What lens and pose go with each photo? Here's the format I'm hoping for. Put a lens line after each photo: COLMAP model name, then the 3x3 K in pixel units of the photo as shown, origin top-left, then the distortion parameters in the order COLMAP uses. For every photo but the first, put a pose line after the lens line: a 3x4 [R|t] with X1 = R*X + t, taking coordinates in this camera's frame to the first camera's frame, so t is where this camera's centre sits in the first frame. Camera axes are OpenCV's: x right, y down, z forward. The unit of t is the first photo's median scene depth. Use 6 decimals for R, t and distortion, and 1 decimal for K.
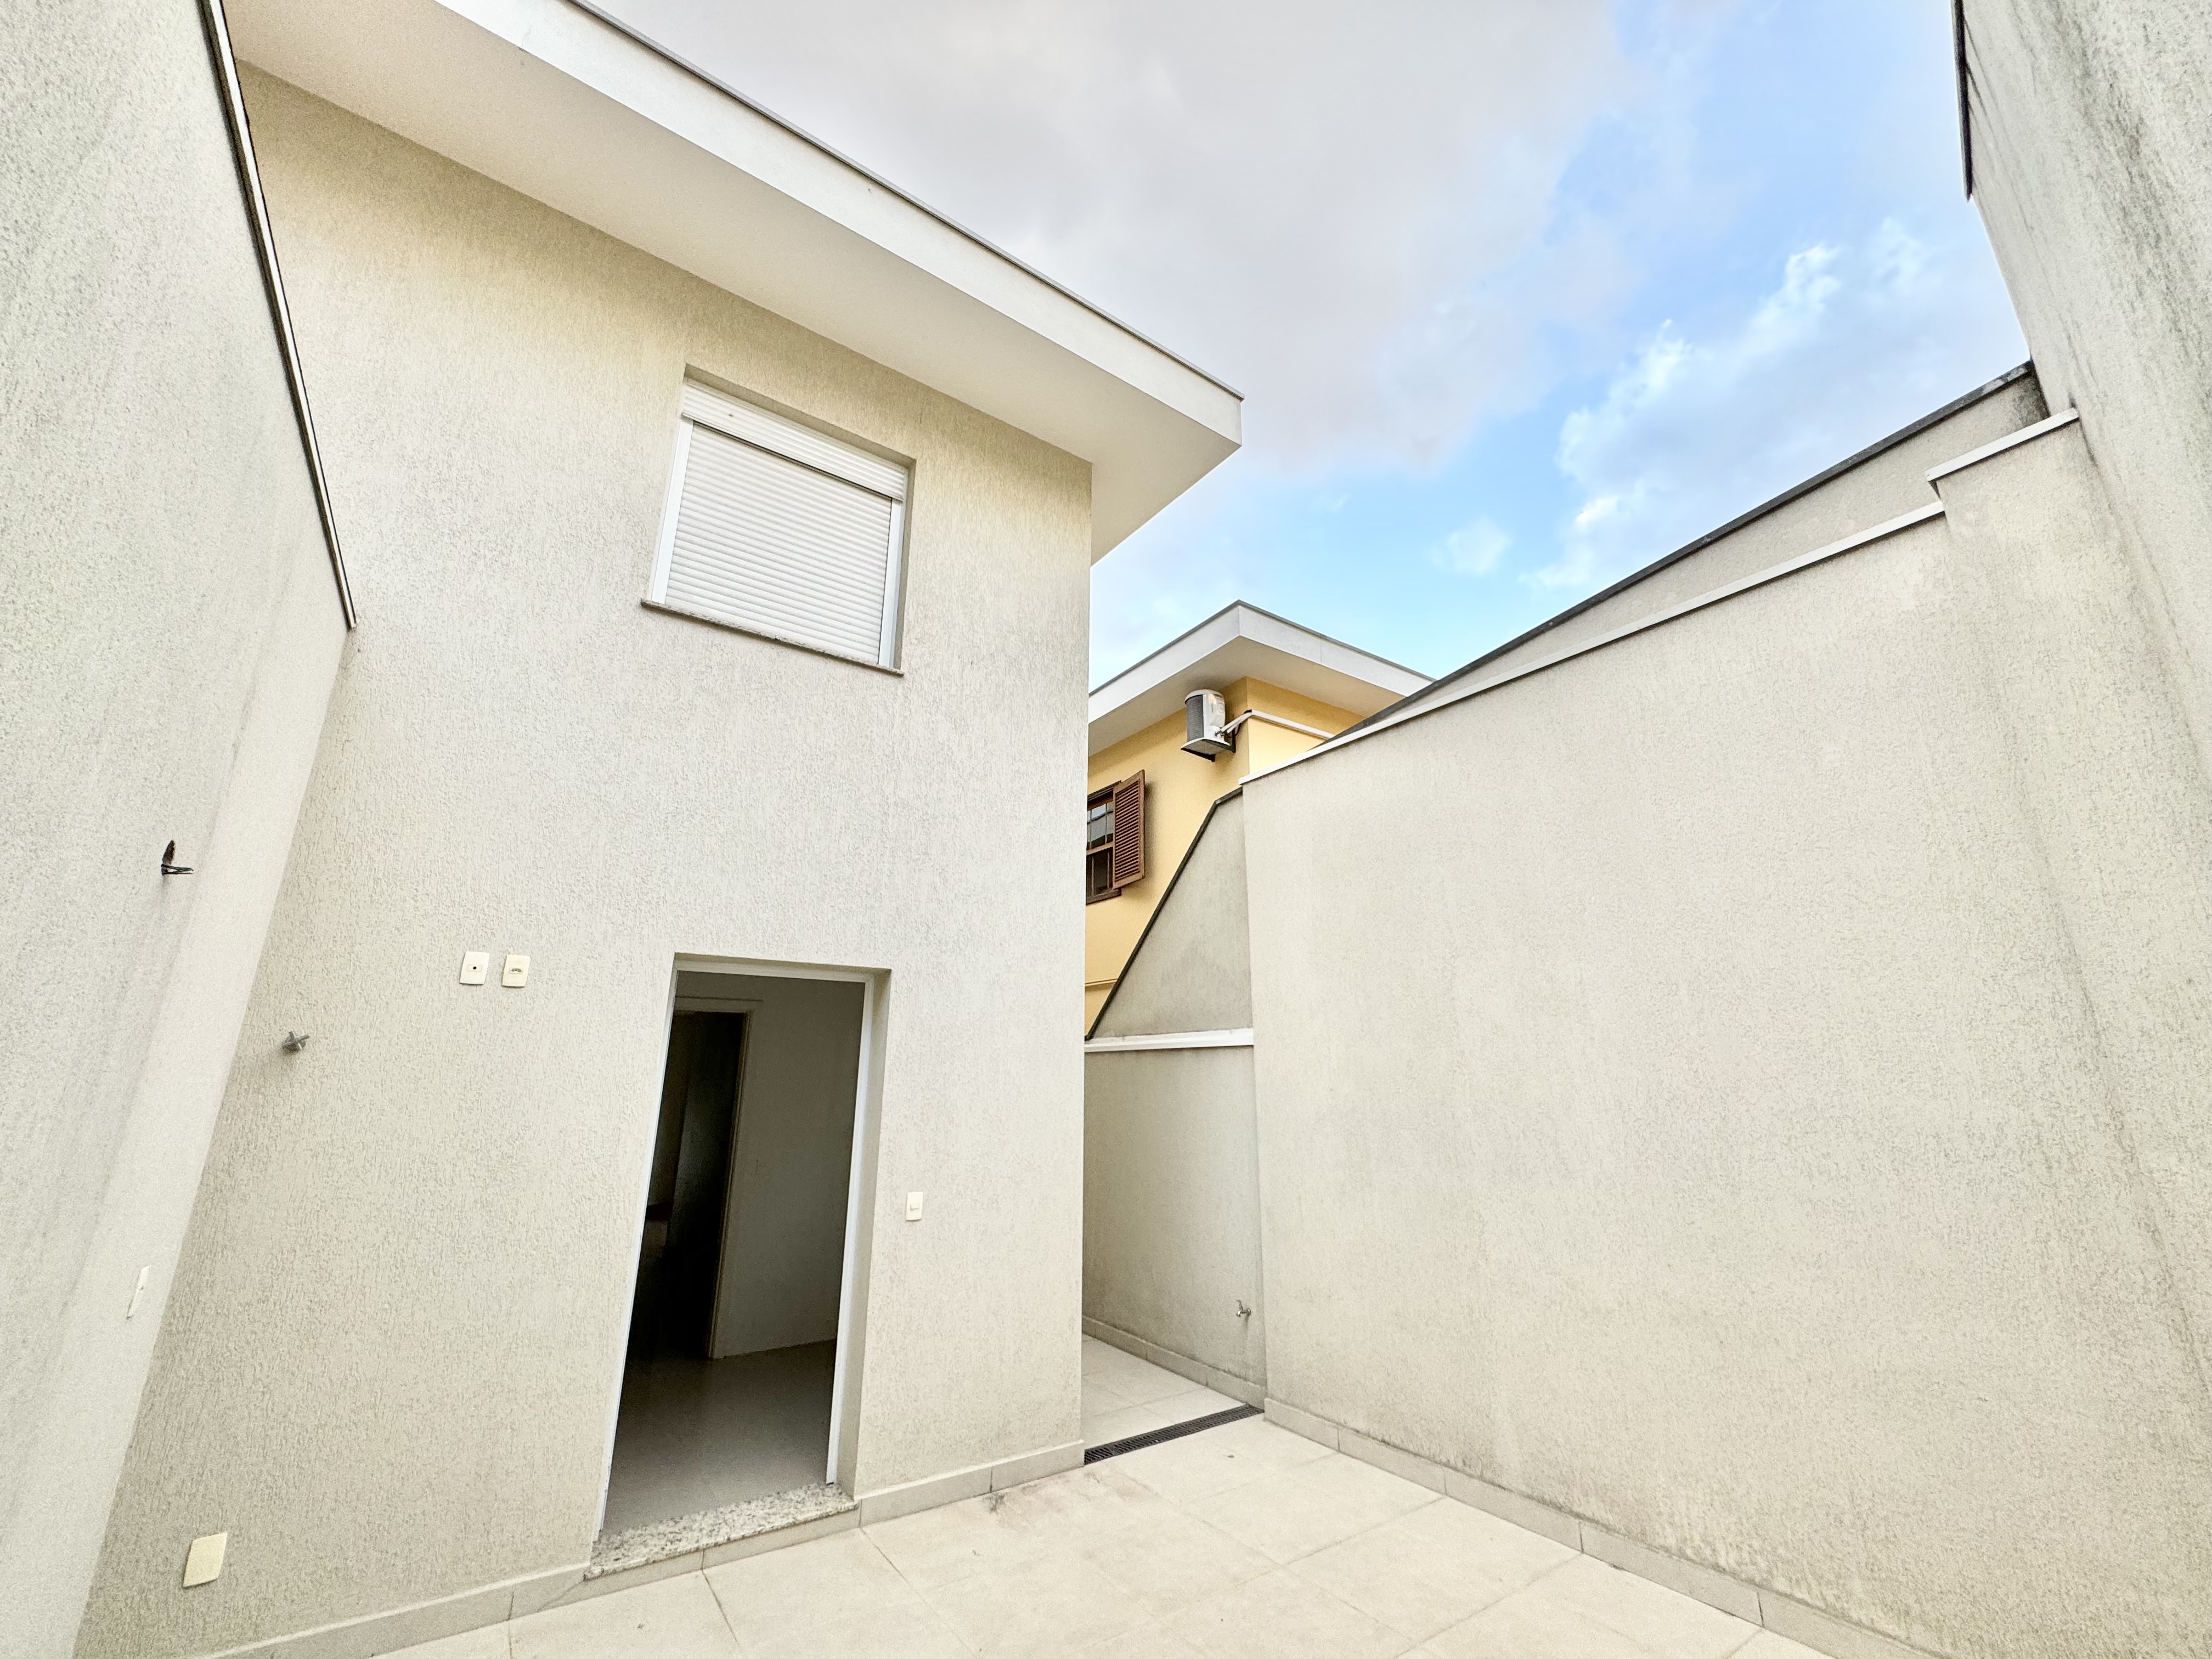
lens RADIAL K [[881.1, 0, 1103.7], [0, 881.1, 827.2], [0, 0, 1]] dist [-0.002948, 0.000545]
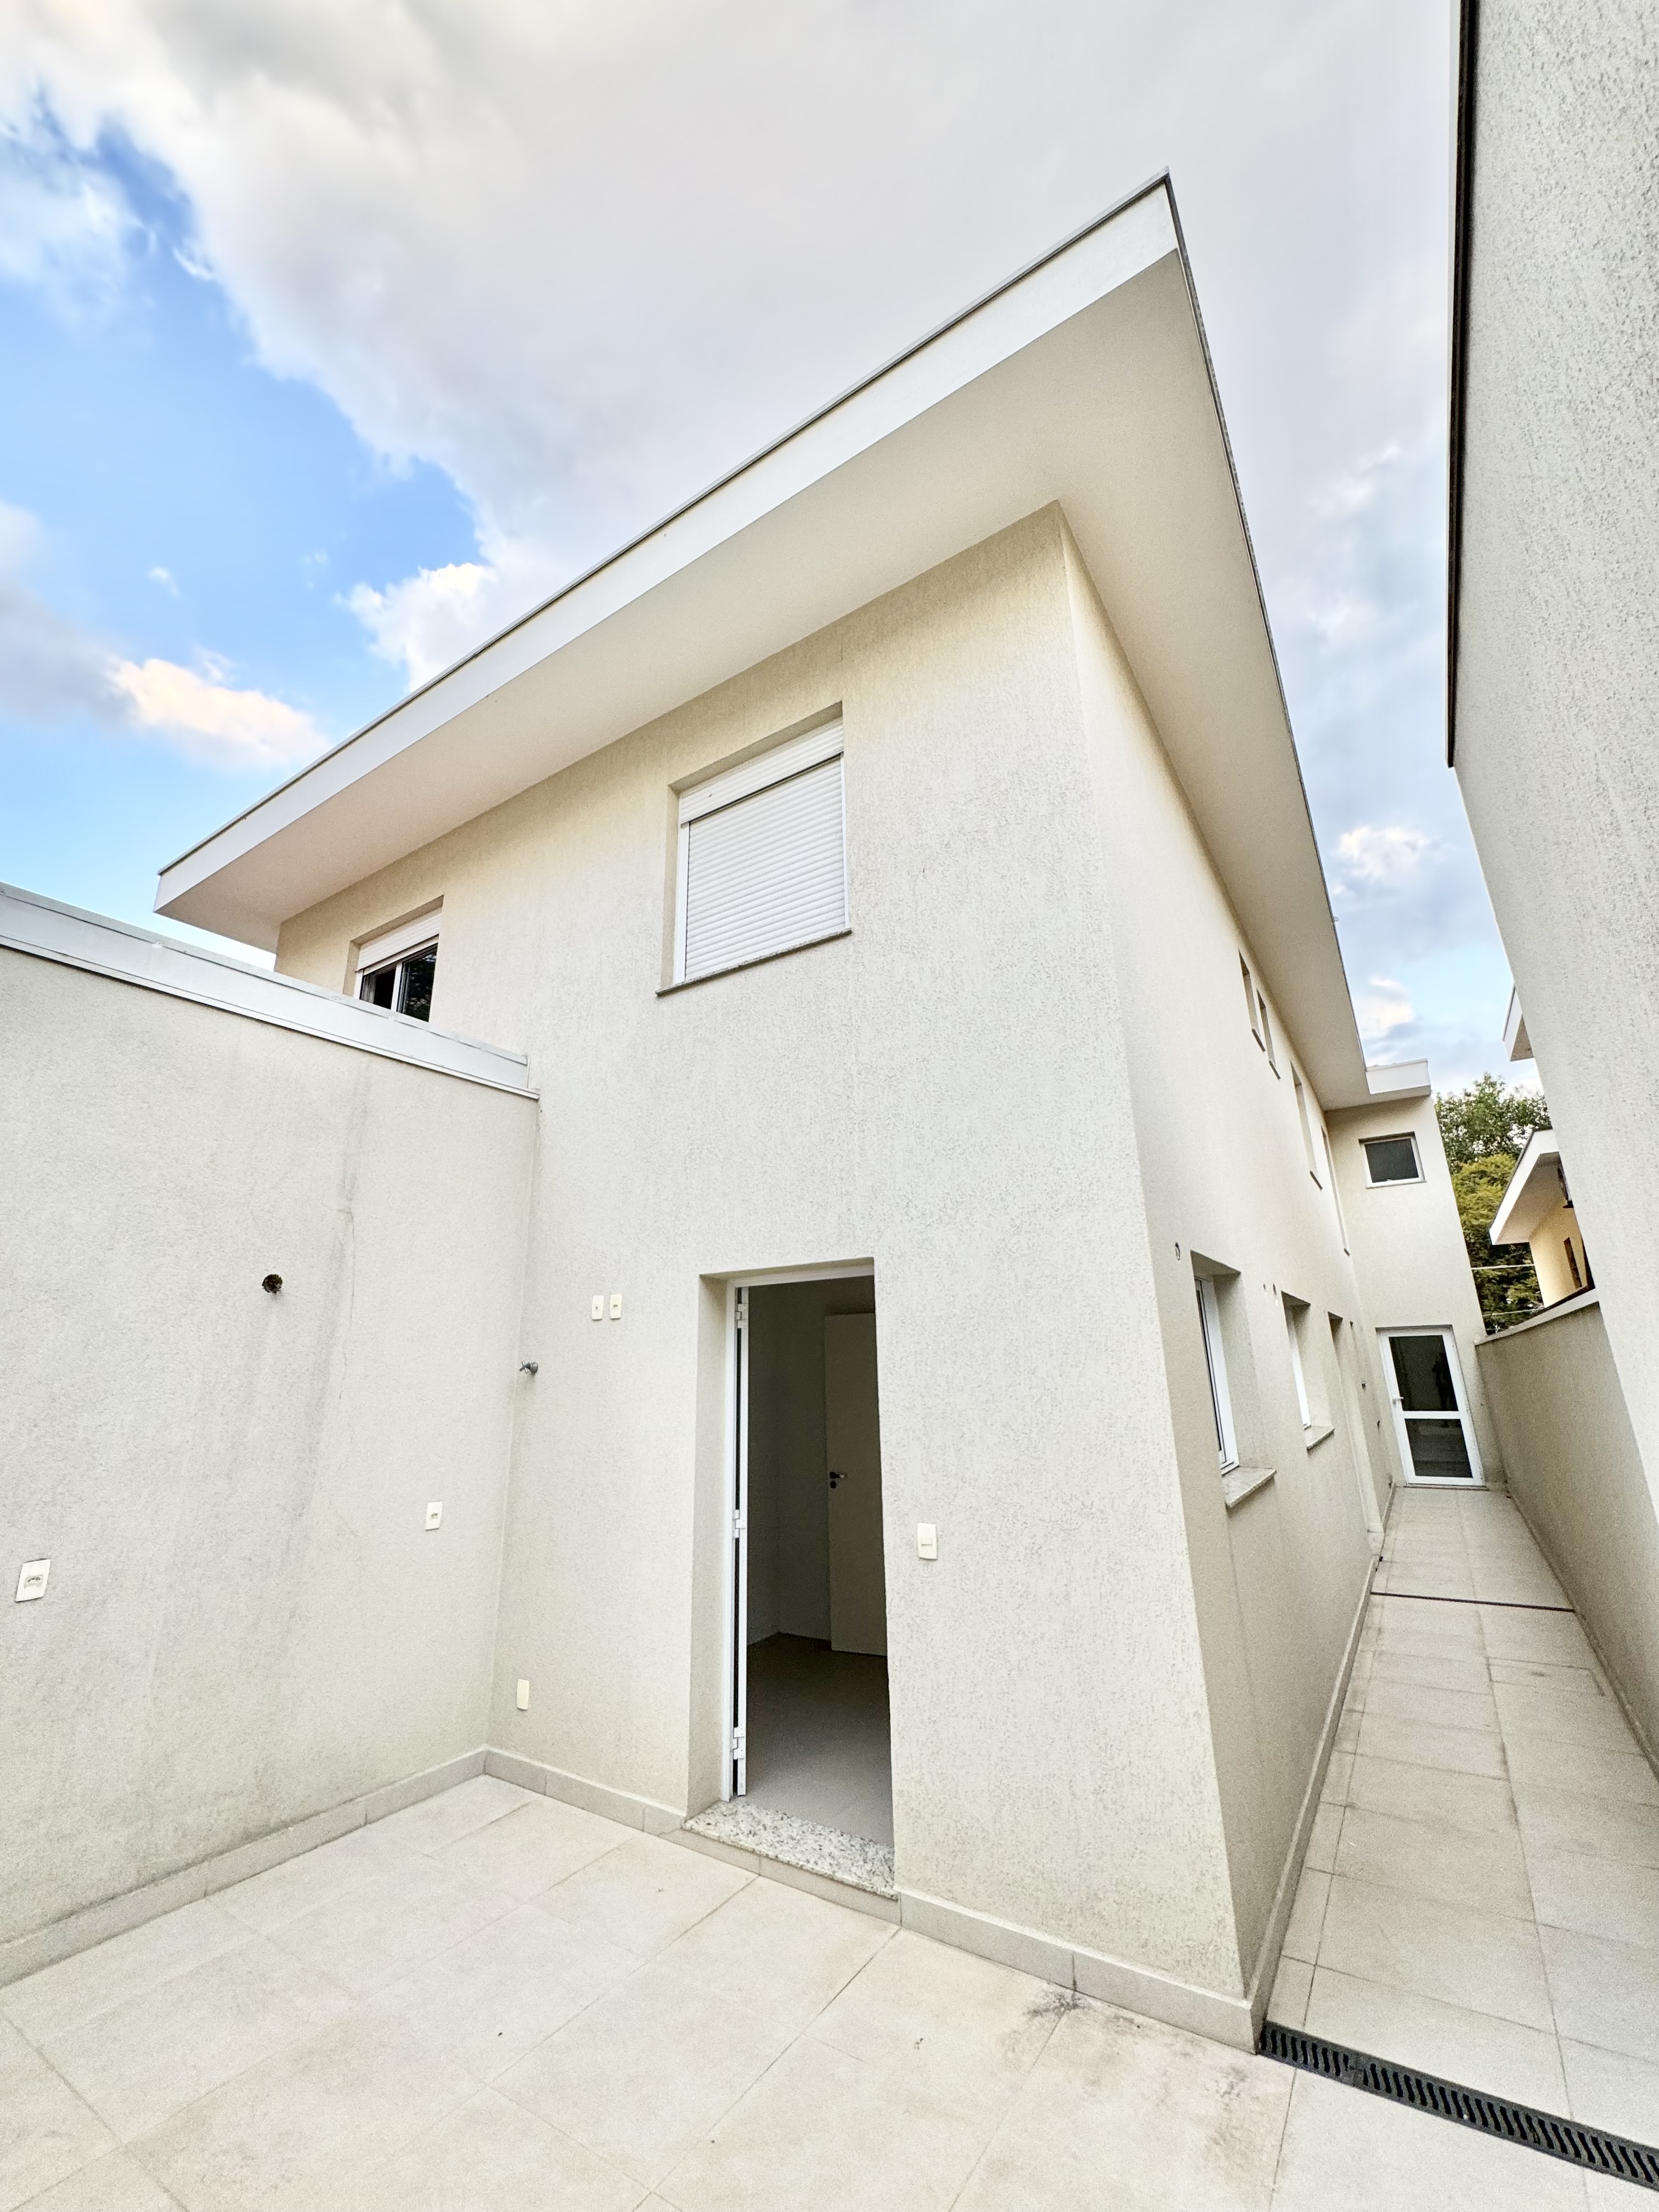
lens RADIAL K [[881.1, 0, 834.3], [0, 881.1, 1108.5], [0, 0, 1]] dist [-0.002948, 0.000545]
pose [[0.371603, -0.279775, -0.885233, 0.603352], [0.278463, 0.943199, -0.181202, 0.184422], [0.885646, -0.179169, 0.428403, 0.672837]]
